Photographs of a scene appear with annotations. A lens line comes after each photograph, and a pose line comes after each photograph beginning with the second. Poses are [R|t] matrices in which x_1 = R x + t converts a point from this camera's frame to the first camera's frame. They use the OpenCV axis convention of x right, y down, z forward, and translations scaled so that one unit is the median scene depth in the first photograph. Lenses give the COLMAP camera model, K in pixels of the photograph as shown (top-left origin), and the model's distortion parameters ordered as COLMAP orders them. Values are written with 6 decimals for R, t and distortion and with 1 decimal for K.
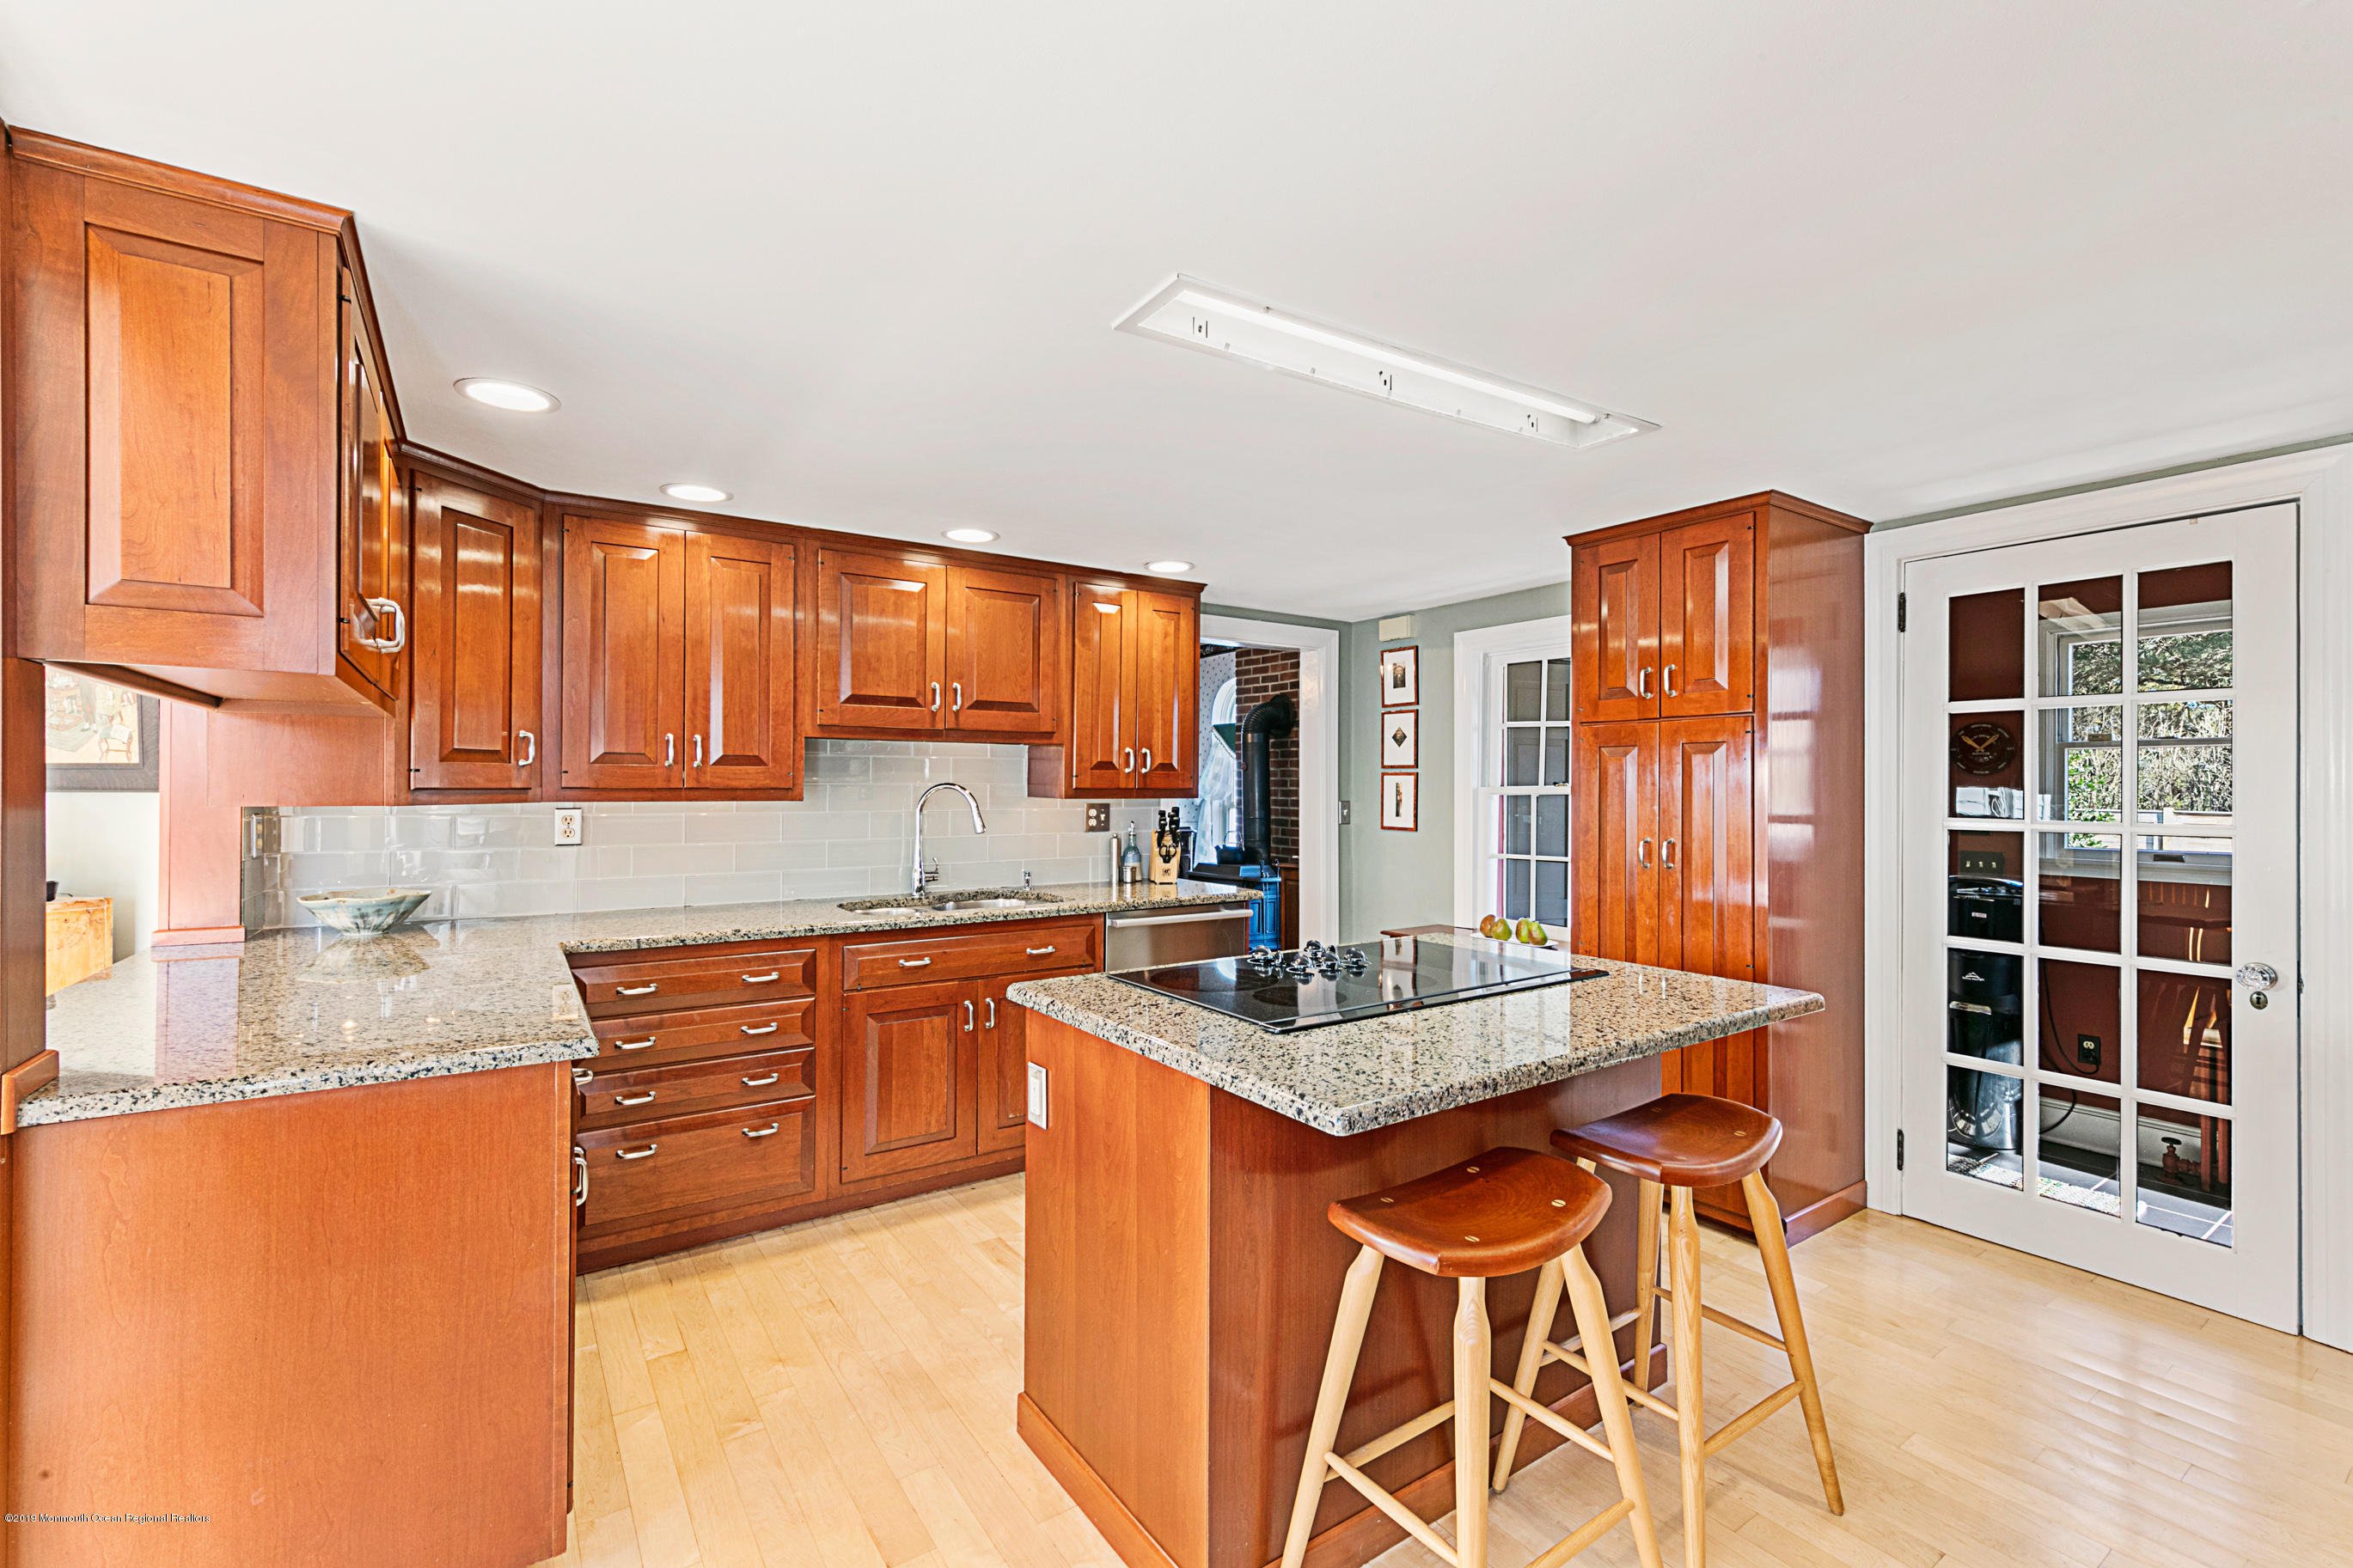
lens RADIAL K [[1008.3, 0, 1185.7], [0, 1008.3, 777.4], [0, 0, 1]] dist [0.003579, 0.000001]
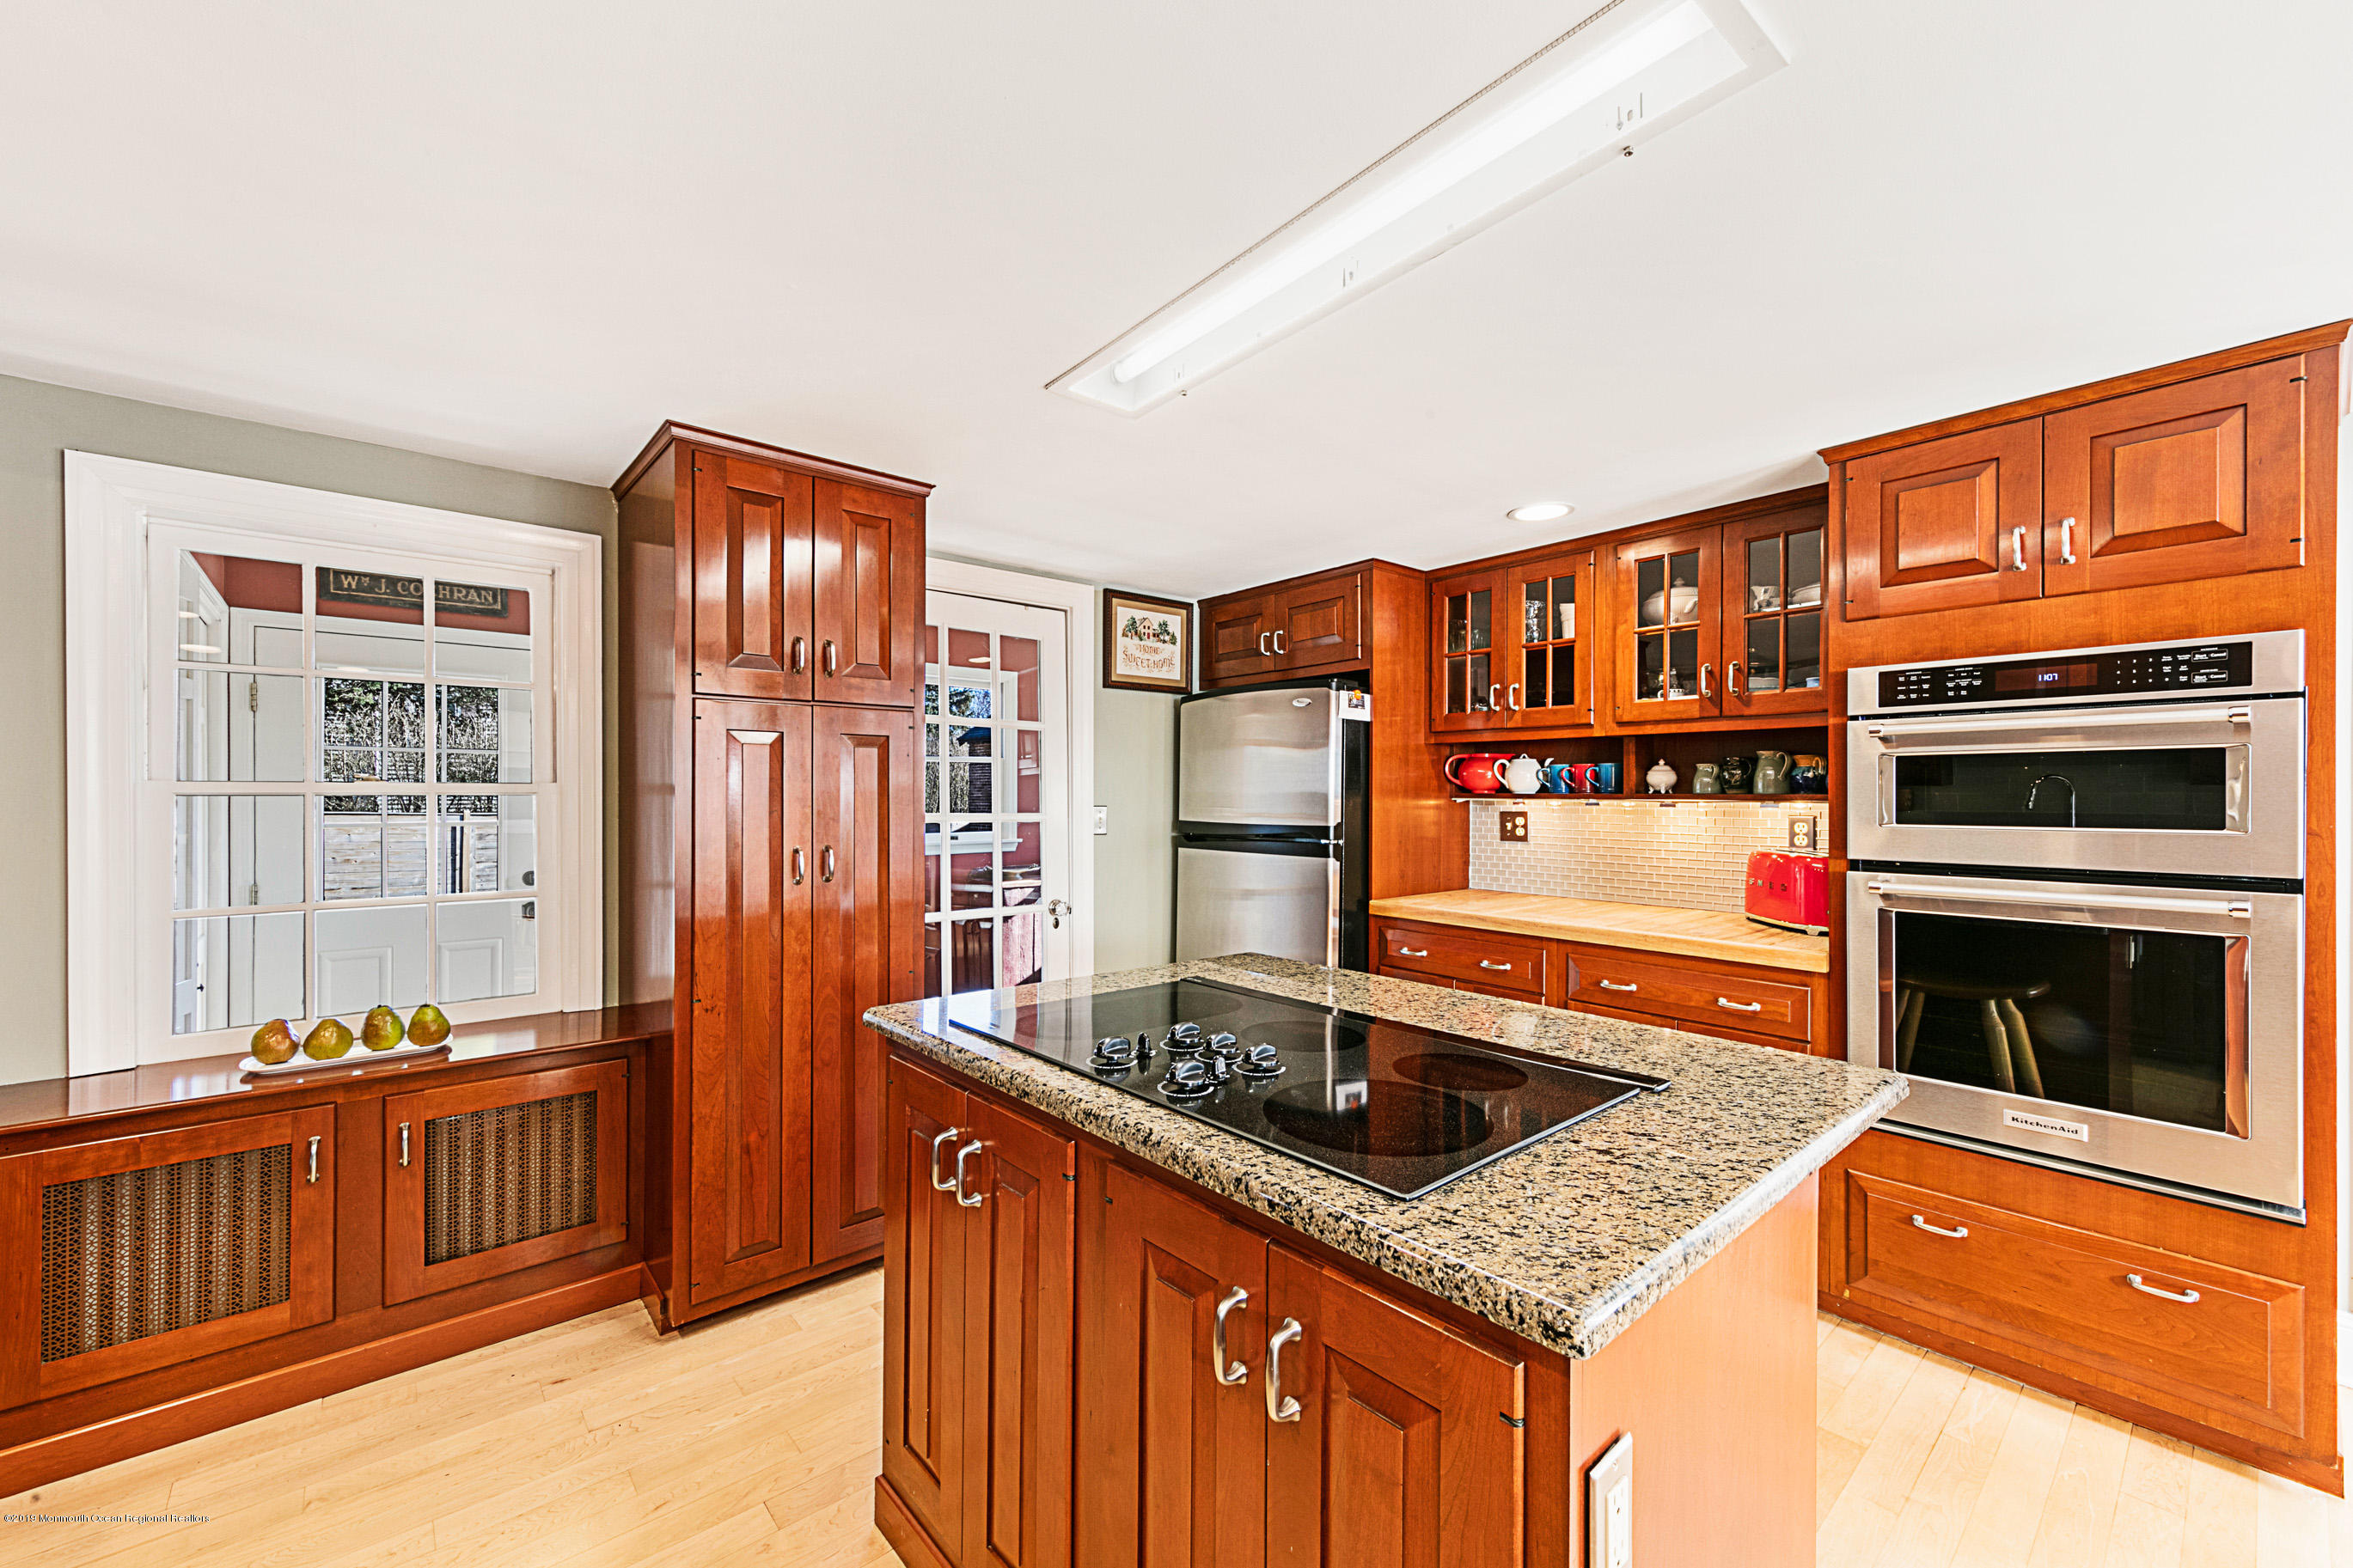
lens RADIAL K [[931.0, 0, 1170.2], [0, 931.0, 791.7], [0, 0, 1]] dist [0.001531, 0.000127]
pose [[-0.113057, 0.001347, 0.993588, -0.269406], [-0.013971, 0.999898, -0.002945, 0.011308], [-0.993490, -0.014214, -0.113027, 0.660319]]
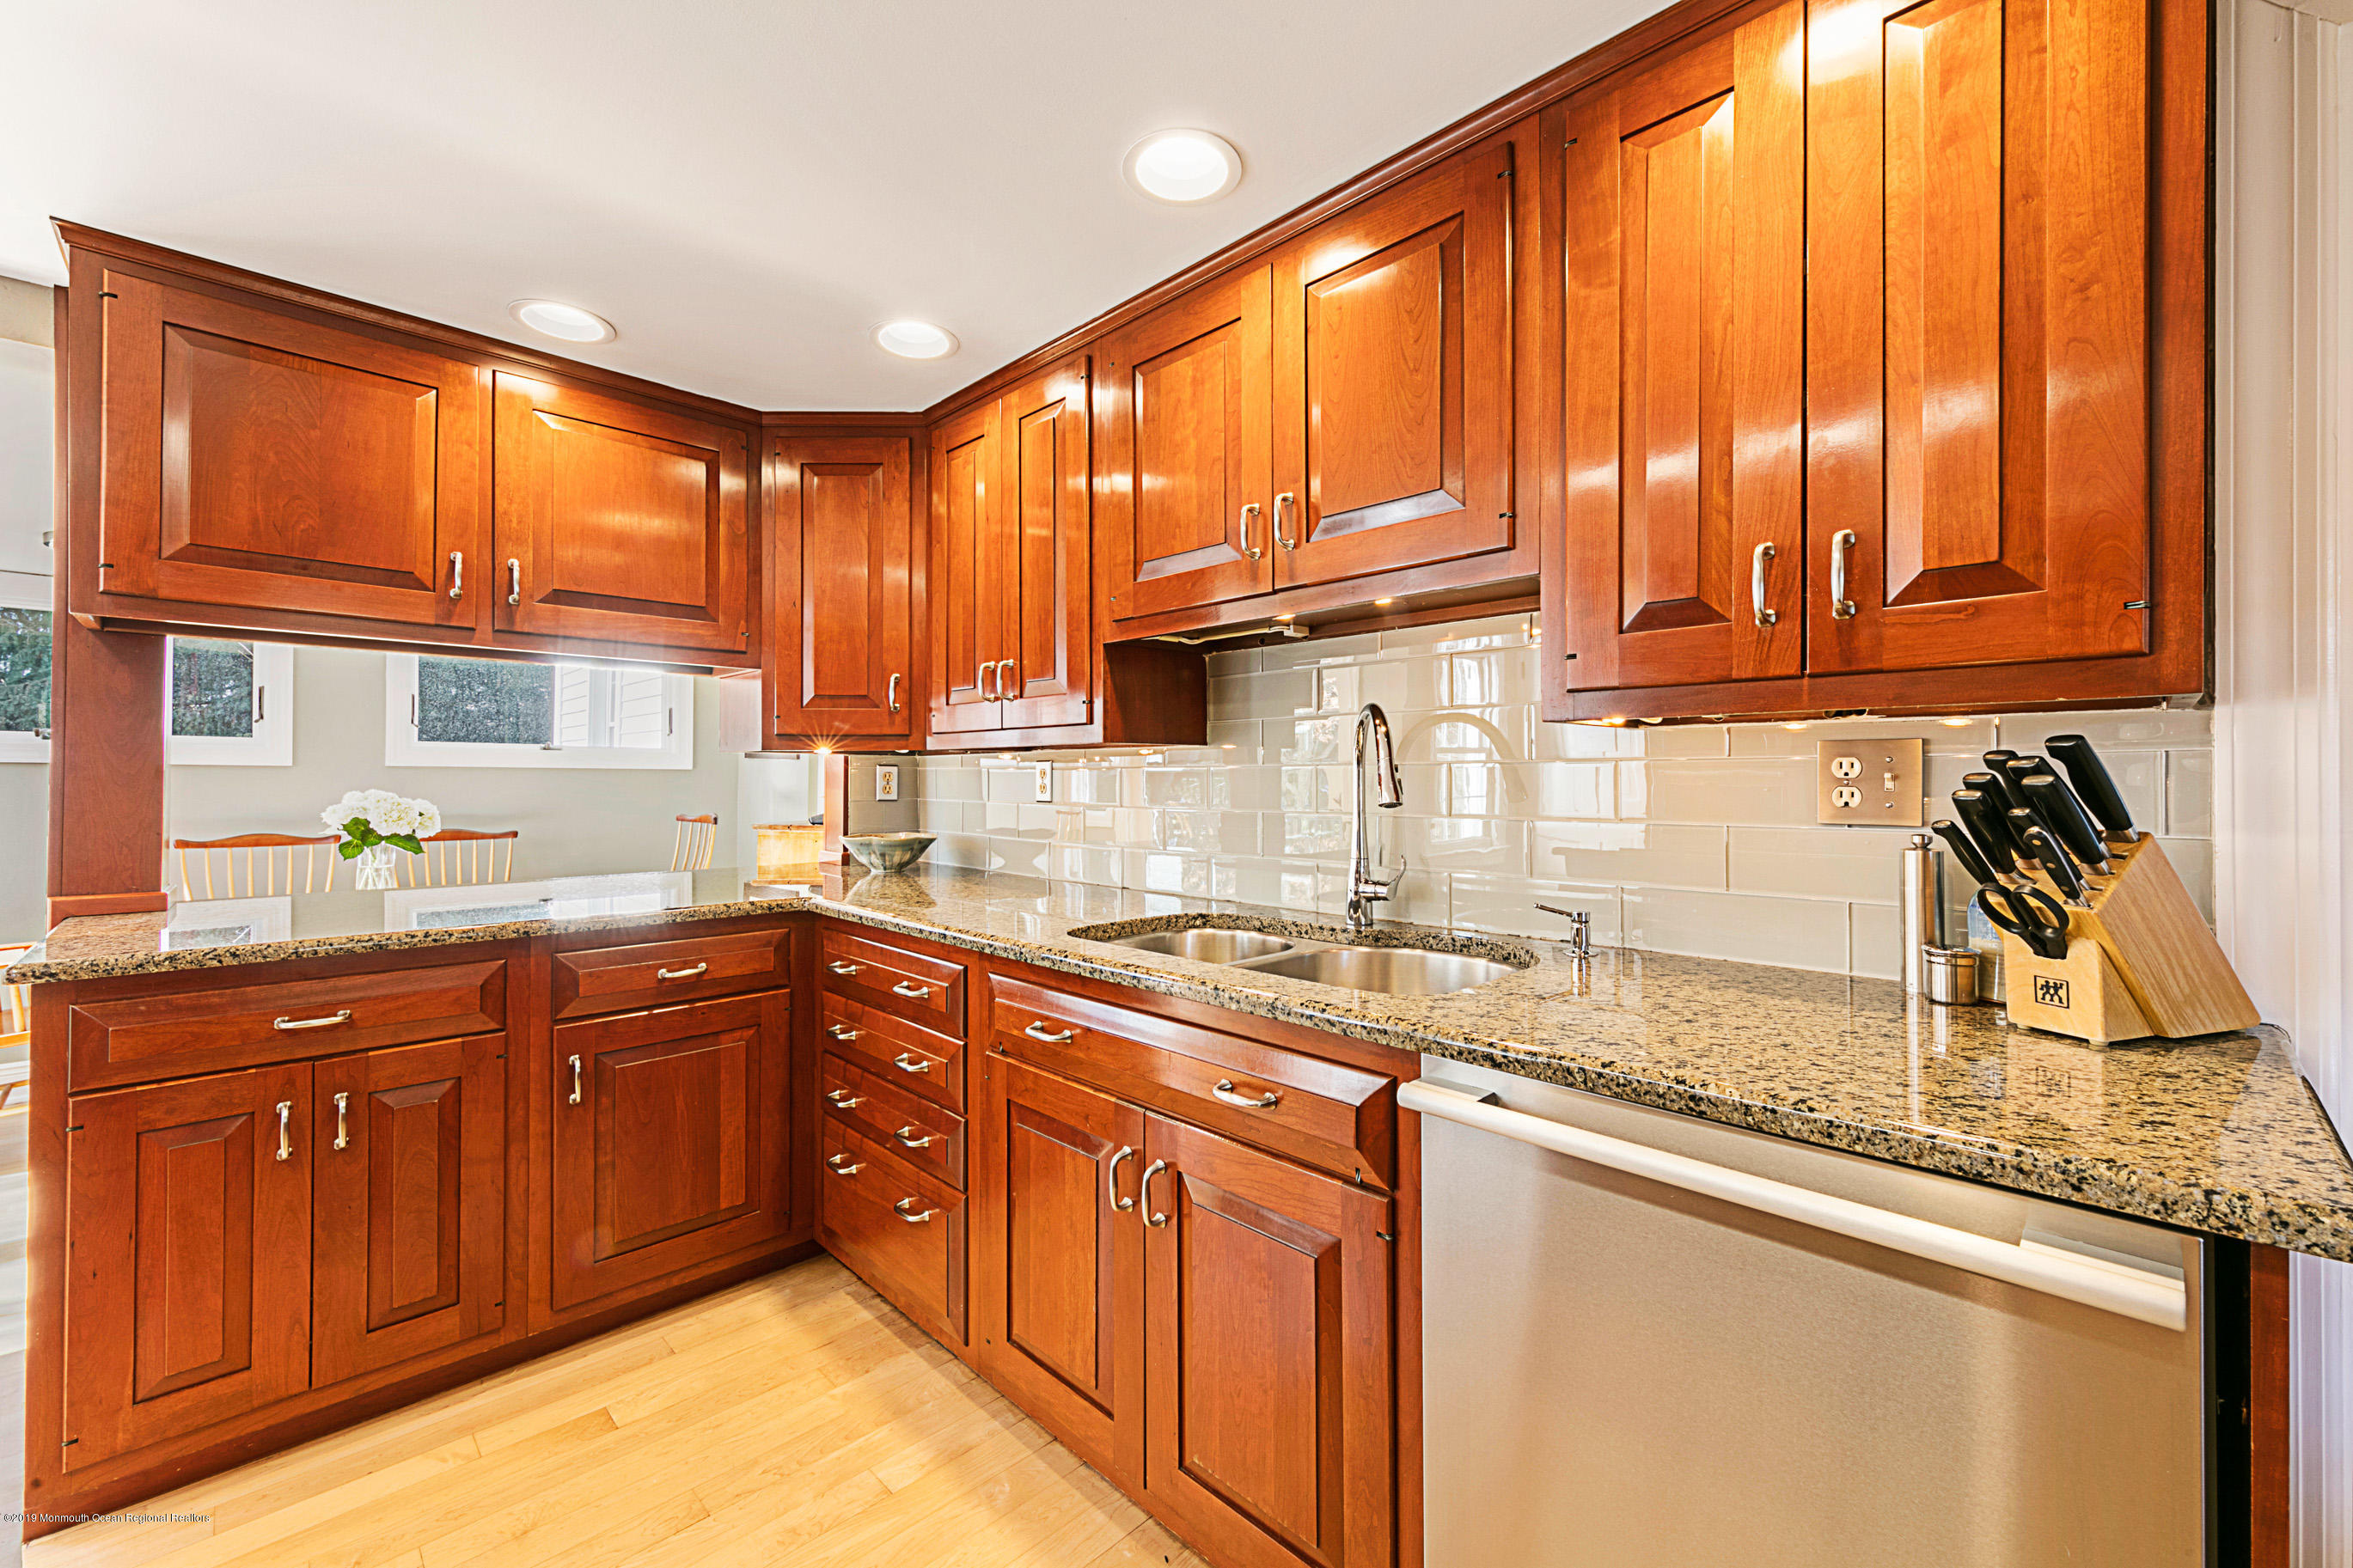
lens RADIAL K [[944.9, 0, 1182.4], [0, 944.9, 780.9], [0, 0, 1]] dist [0.006562, 0.000260]
pose [[0.181928, -0.003697, -0.983305, 0.198591], [0.007921, 0.999966, -0.002294, 0.043353], [0.983280, -0.007372, 0.181951, 0.822629]]
